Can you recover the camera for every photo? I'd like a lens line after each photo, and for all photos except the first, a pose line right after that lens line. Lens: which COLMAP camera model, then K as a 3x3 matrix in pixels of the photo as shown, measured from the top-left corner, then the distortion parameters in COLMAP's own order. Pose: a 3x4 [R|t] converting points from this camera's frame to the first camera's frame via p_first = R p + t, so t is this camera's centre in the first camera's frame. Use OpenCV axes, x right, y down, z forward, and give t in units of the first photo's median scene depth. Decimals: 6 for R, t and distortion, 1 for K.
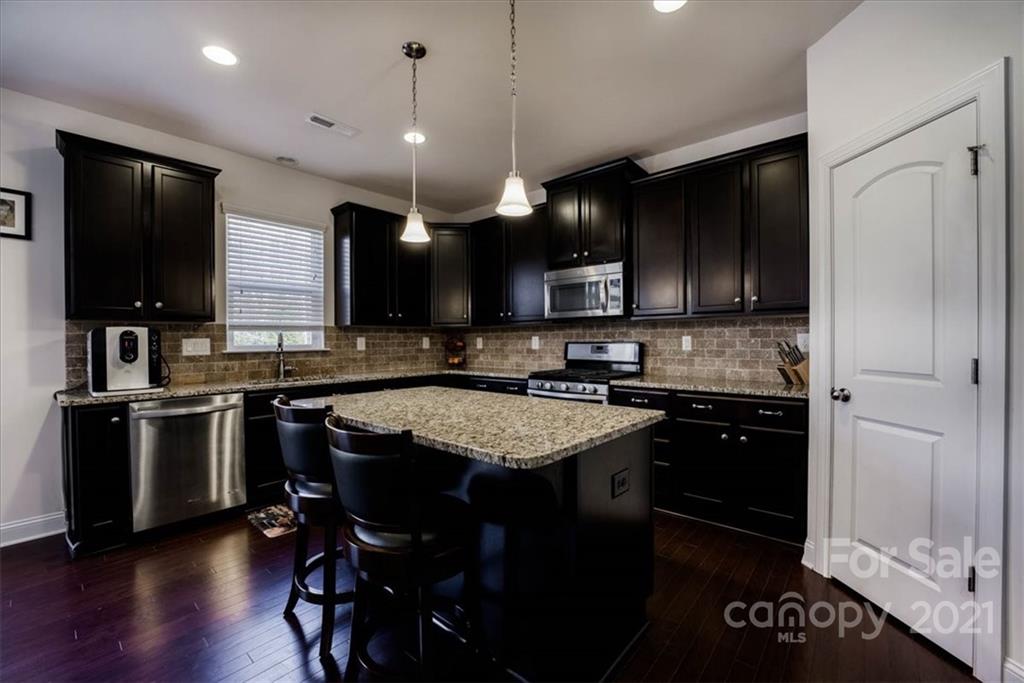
lens RADIAL K [[417.5, 0, 515.0], [0, 417.5, 342.7], [0, 0, 1]] dist [-0.024974, 0.000147]
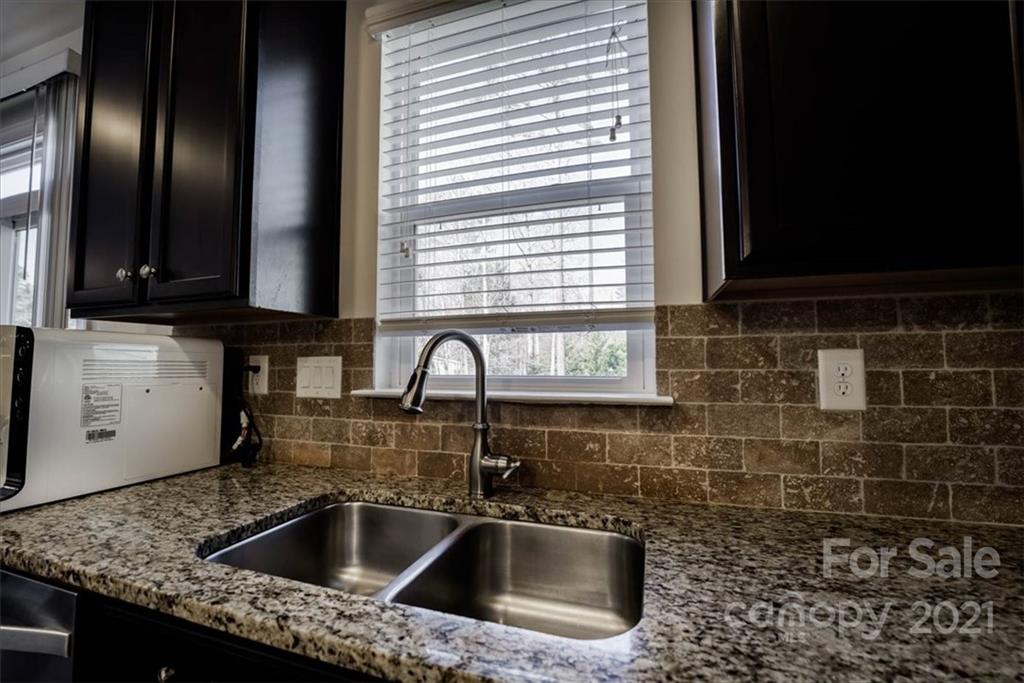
lens RADIAL K [[417.5, 0, 517.0], [0, 417.5, 345.1], [0, 0, 1]] dist [-0.024974, 0.000147]
pose [[0.384279, -0.039149, -0.922386, -0.275122], [-0.010758, 0.998843, -0.046876, -0.004085], [0.923154, 0.027937, 0.383414, 0.879814]]
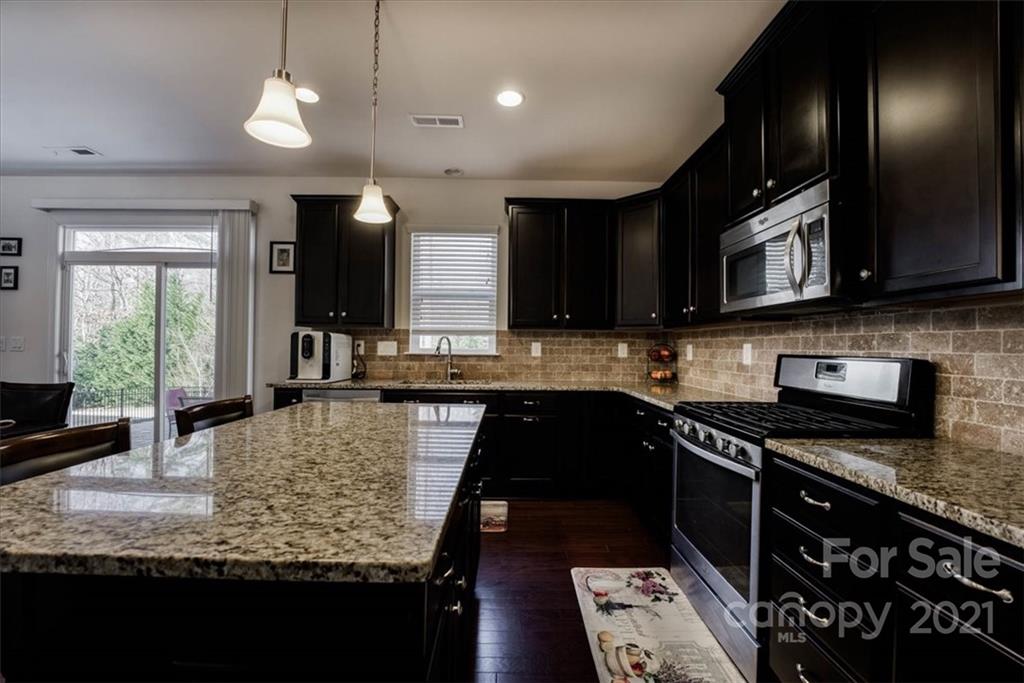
lens RADIAL K [[417.5, 0, 509.7], [0, 417.5, 341.9], [0, 0, 1]] dist [-0.024974, 0.000147]
pose [[0.663884, 0.008892, -0.747783, 0.317739], [-0.021837, 0.999733, -0.007499, -0.006652], [0.747517, 0.021308, 0.663901, 0.396400]]
